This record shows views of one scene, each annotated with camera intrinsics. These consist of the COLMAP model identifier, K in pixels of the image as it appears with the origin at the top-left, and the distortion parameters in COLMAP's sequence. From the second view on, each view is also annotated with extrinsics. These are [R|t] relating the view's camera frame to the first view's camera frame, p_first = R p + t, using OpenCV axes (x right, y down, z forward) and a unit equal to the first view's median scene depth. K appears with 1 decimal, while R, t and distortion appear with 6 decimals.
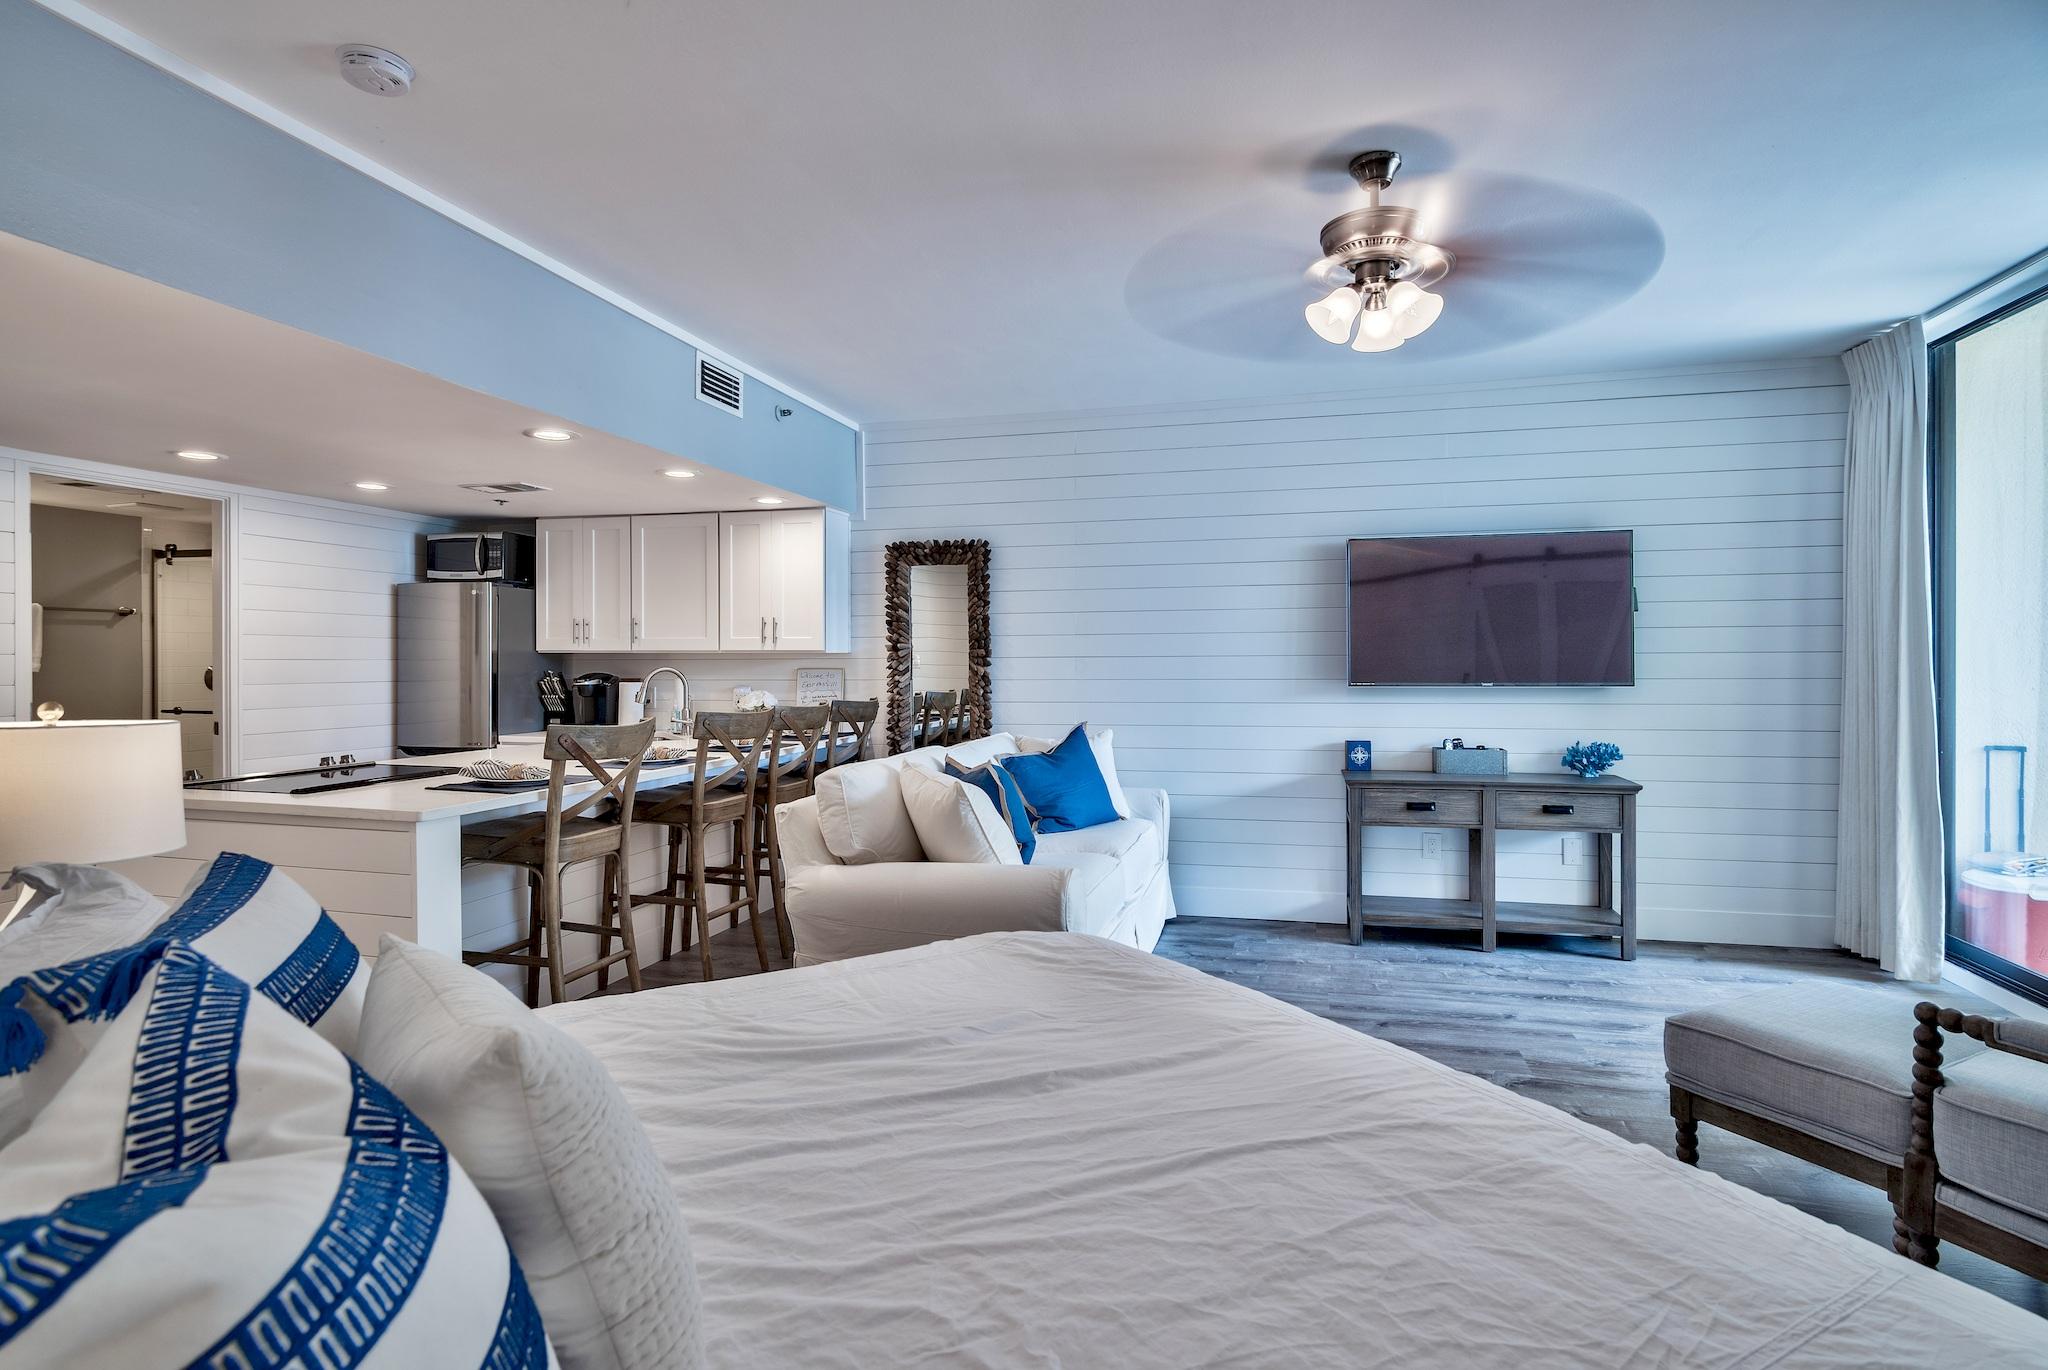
lens RADIAL K [[1014.1, 0, 1025.6], [0, 1014.1, 659.9], [0, 0, 1]] dist [-0.001196, -0.000126]
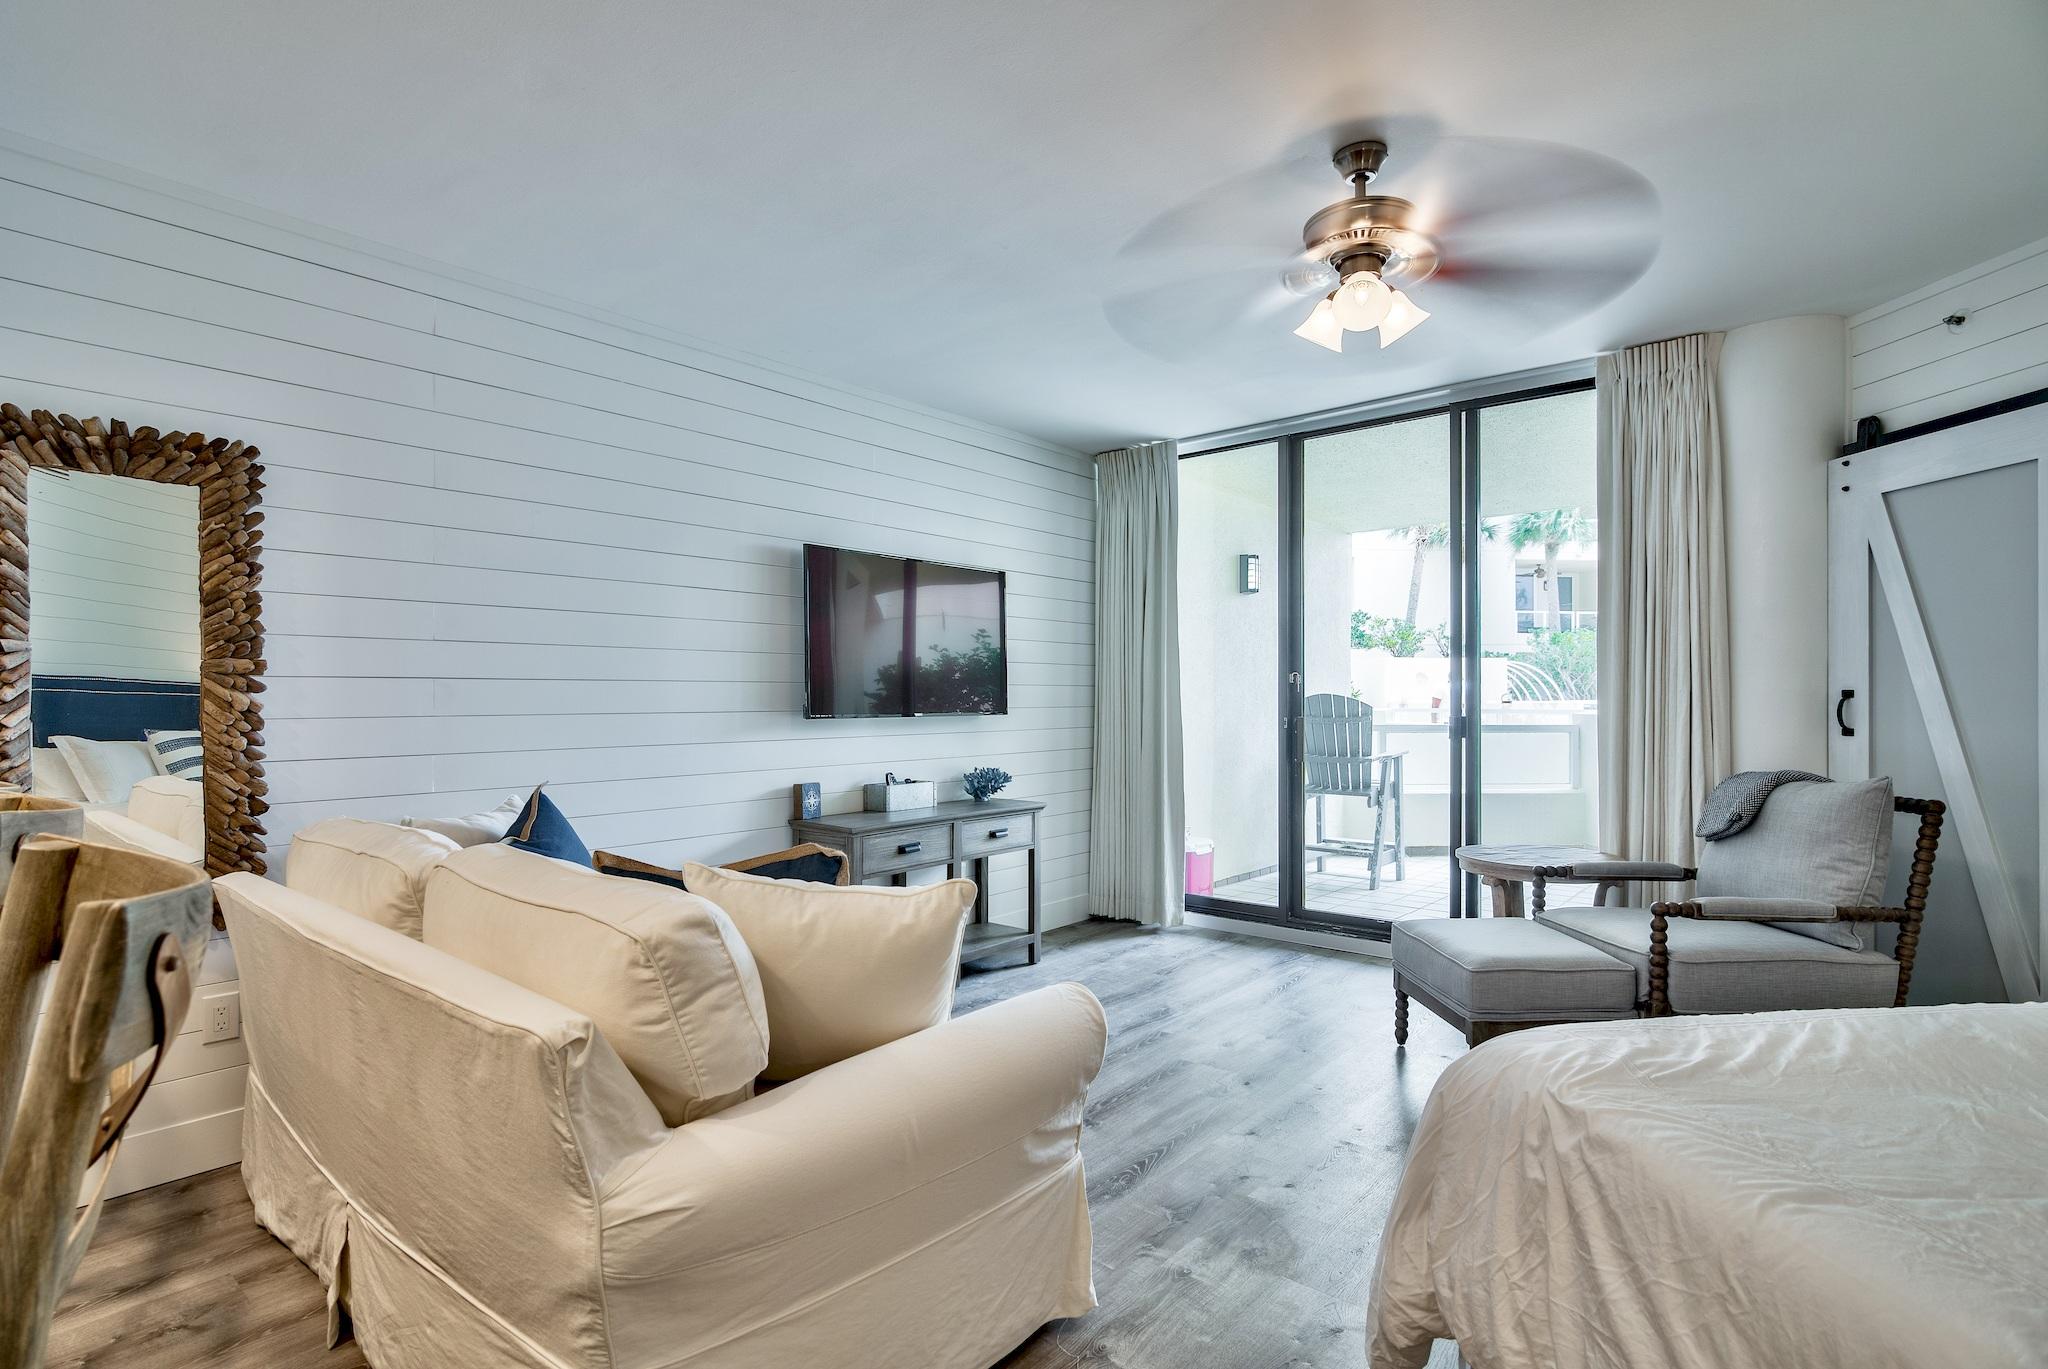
lens RADIAL K [[1005.8, 0, 1021.4], [0, 1005.8, 709.2], [0, 0, 1]] dist [-0.001835, -0.000486]
pose [[0.452558, -0.003522, 0.891728, -0.342718], [0.005742, 0.999983, 0.001036, 0.017969], [-0.891717, 0.004651, 0.452570, 0.463132]]
